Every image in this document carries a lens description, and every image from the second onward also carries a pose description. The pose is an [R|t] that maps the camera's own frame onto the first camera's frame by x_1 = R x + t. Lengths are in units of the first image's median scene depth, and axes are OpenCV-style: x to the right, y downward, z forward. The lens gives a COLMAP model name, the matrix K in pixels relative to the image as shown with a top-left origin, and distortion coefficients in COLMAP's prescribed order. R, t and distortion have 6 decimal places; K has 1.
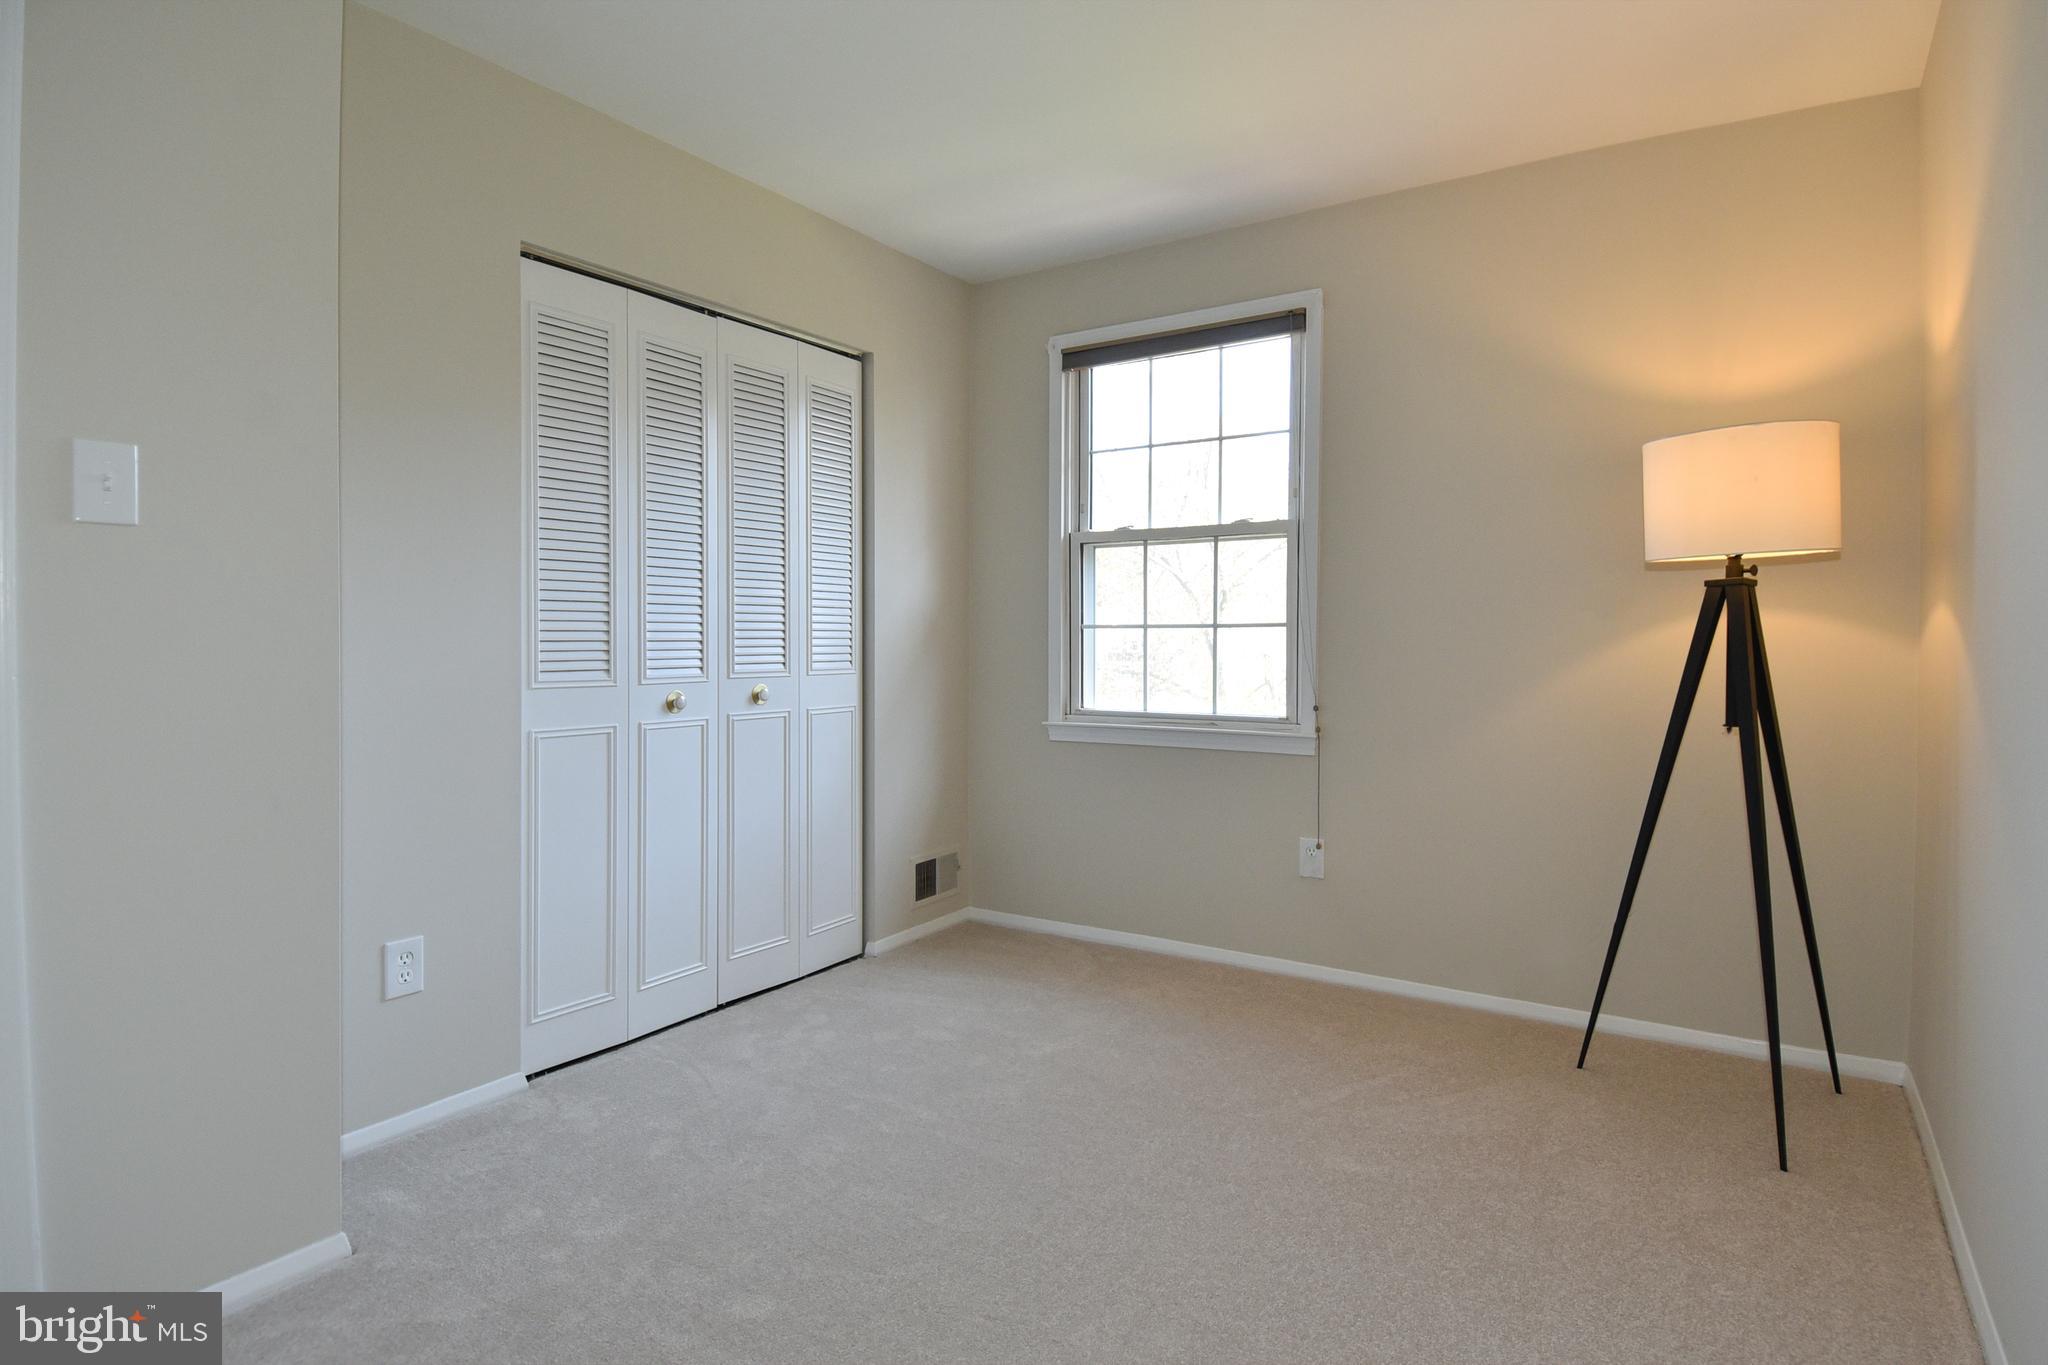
lens RADIAL K [[1117.2, 0, 1034.7], [0, 1117.2, 656.3], [0, 0, 1]] dist [0.037550, -0.029790]
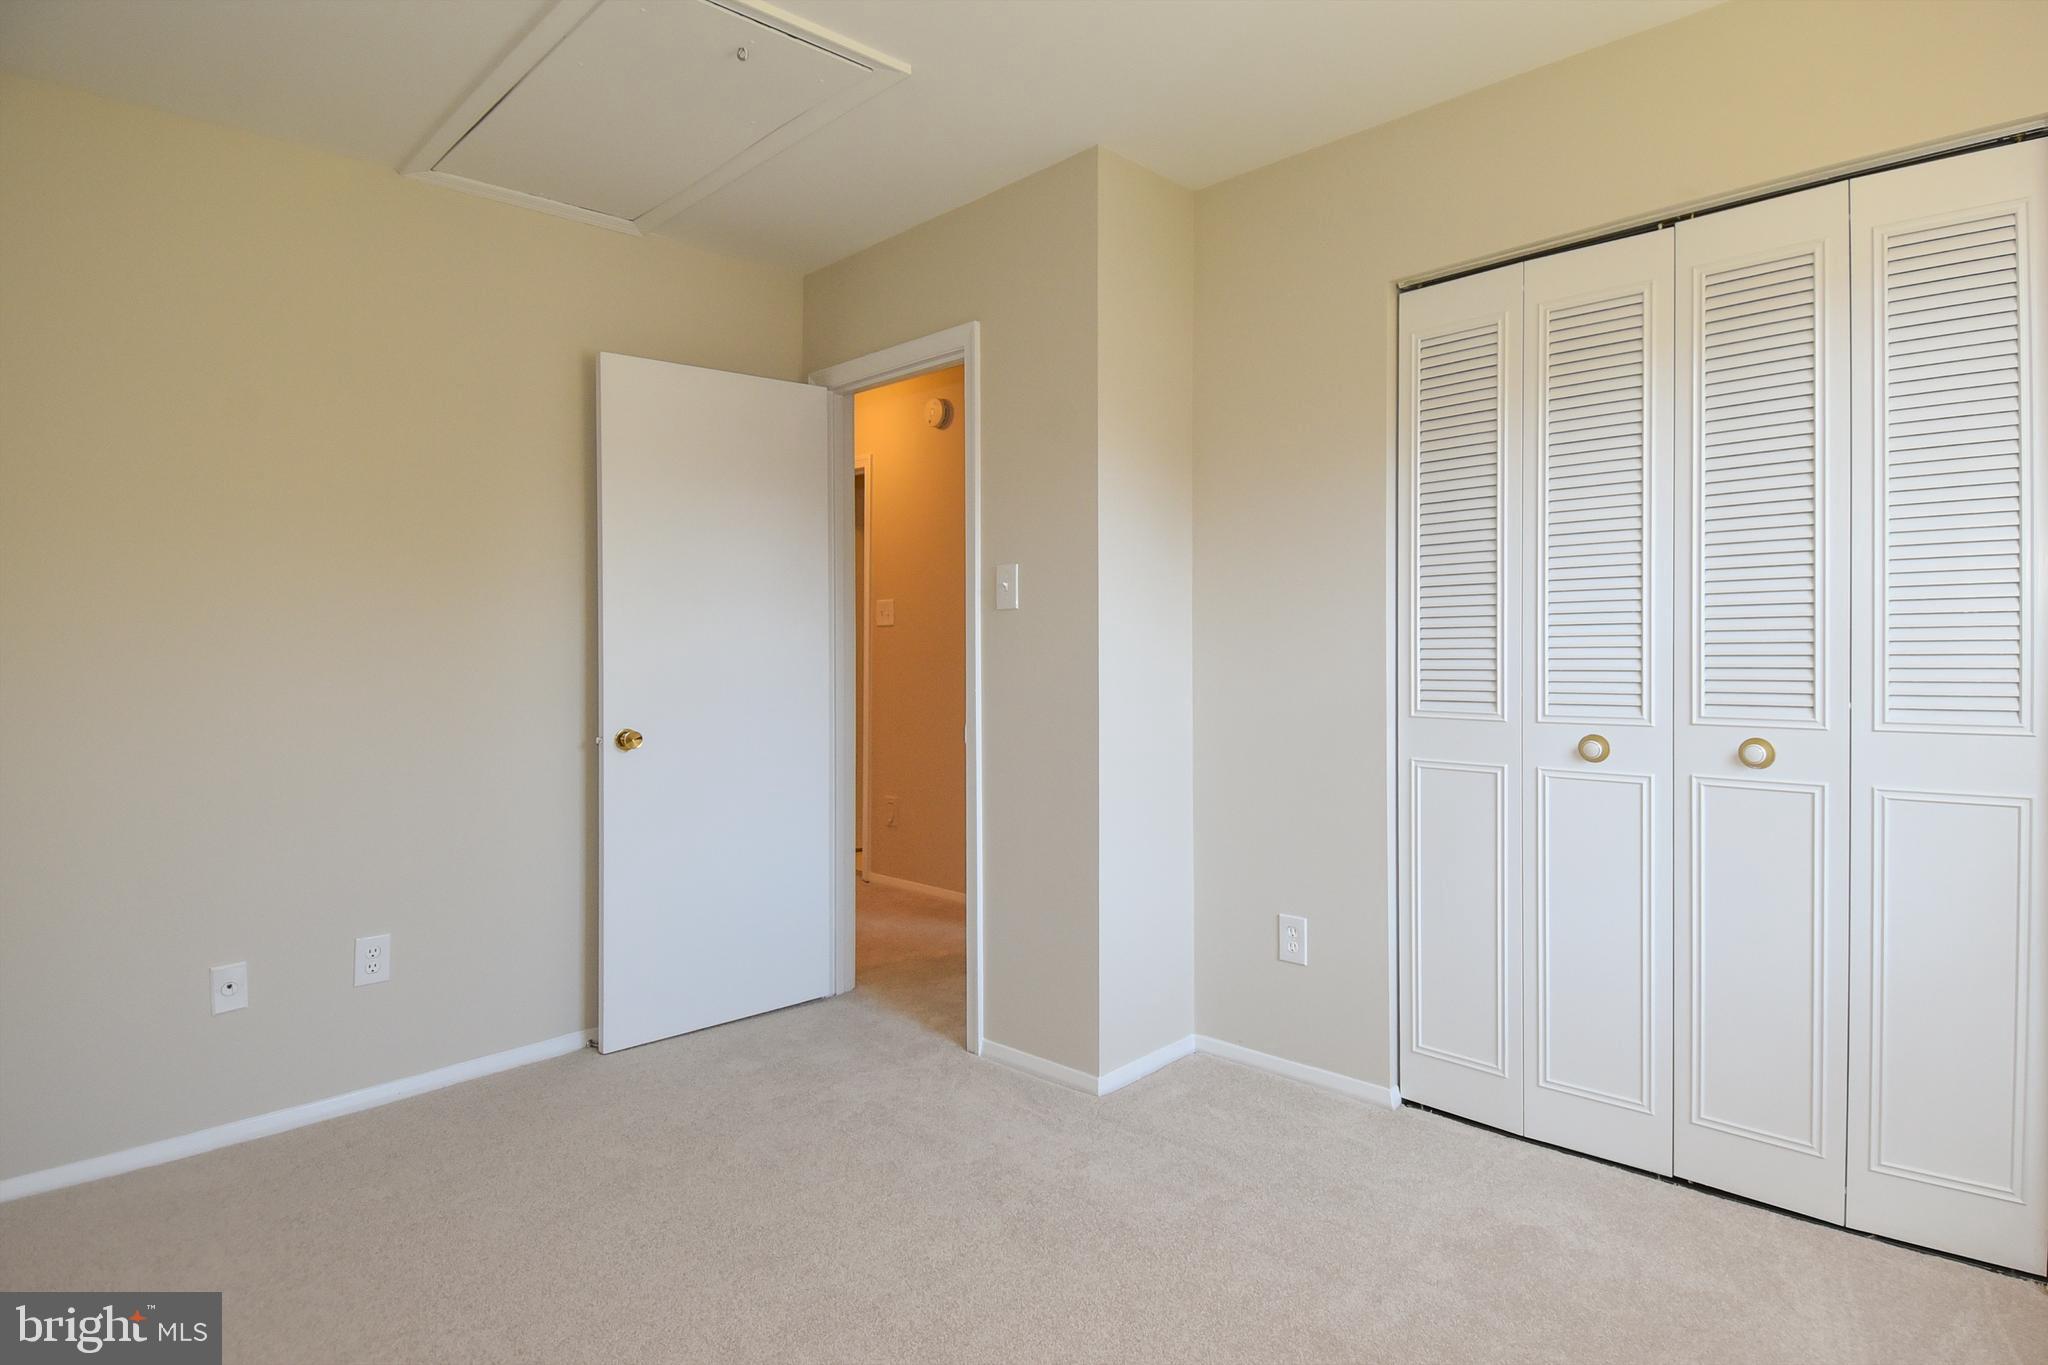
lens RADIAL K [[1117.2, 0, 1023.8], [0, 1117.2, 671.6], [0, 0, 1]] dist [0.037550, -0.029790]
pose [[-0.207155, 0.006612, -0.978286, 0.606108], [-0.009937, 0.999911, 0.008862, -0.017577], [0.978258, 0.011557, -0.207071, 0.865256]]
